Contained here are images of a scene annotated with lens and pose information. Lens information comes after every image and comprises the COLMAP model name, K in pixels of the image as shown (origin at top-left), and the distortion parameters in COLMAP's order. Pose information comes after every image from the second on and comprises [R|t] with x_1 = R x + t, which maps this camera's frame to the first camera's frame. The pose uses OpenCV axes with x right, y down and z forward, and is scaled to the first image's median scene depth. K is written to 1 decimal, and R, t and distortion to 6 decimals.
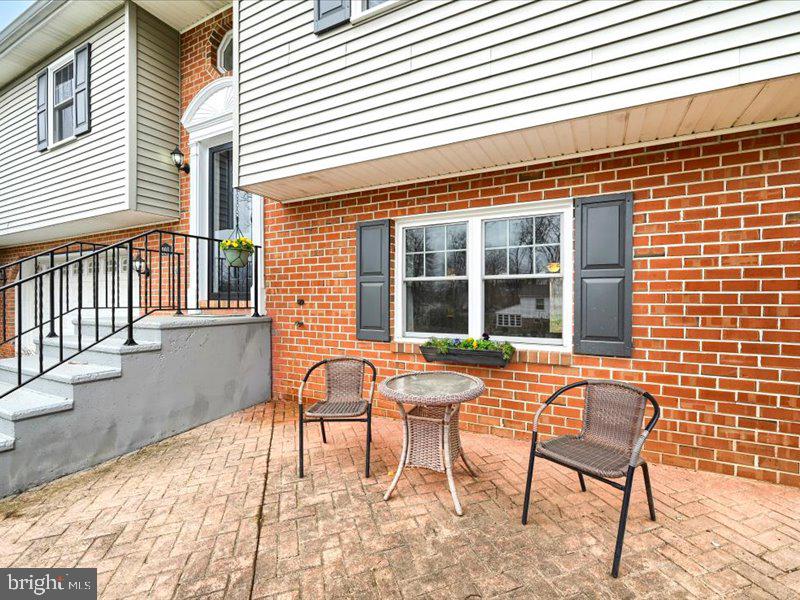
lens RADIAL K [[366.9, 0, 414.1], [0, 366.9, 301.9], [0, 0, 1]] dist [-0.001322, -0.000039]
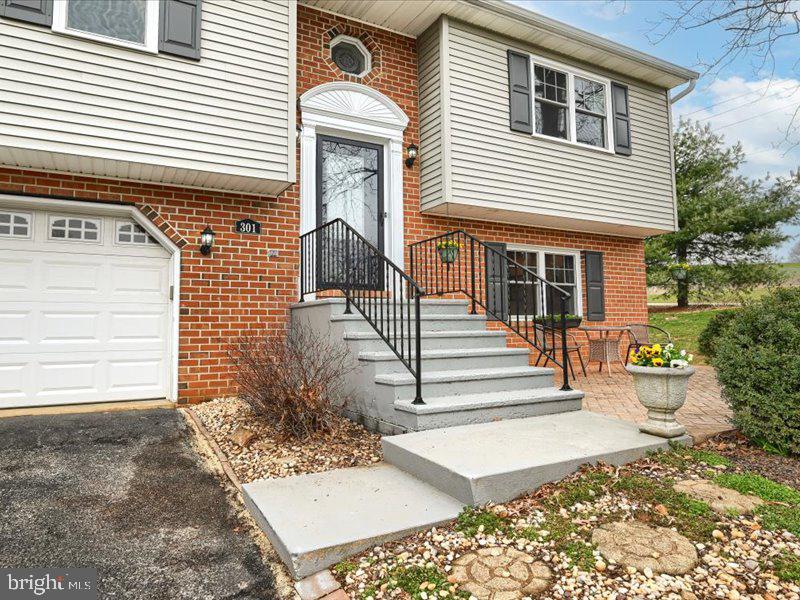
lens RADIAL K [[389.1, 0, 402.6], [0, 389.1, 279.3], [0, 0, 1]] dist [-0.002393, -0.000460]
pose [[0.656385, 0.071320, 0.751048, -1.689752], [0.000596, 0.995472, -0.095051, 0.093036], [-0.754426, 0.062837, 0.653370, 0.263612]]
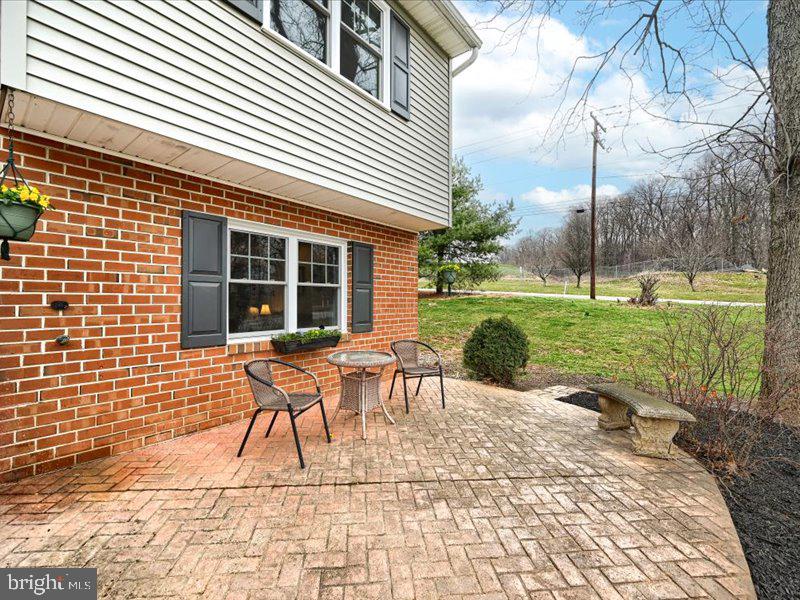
lens RADIAL K [[355.0, 0, 404.3], [0, 355.0, 302.8], [0, 0, 1]] dist [0.001147, 0.000048]
pose [[0.191665, -0.005891, 0.981443, -0.944445], [0.006554, 0.999967, 0.004722, -0.003388], [-0.981439, 0.005528, 0.191697, 0.382022]]
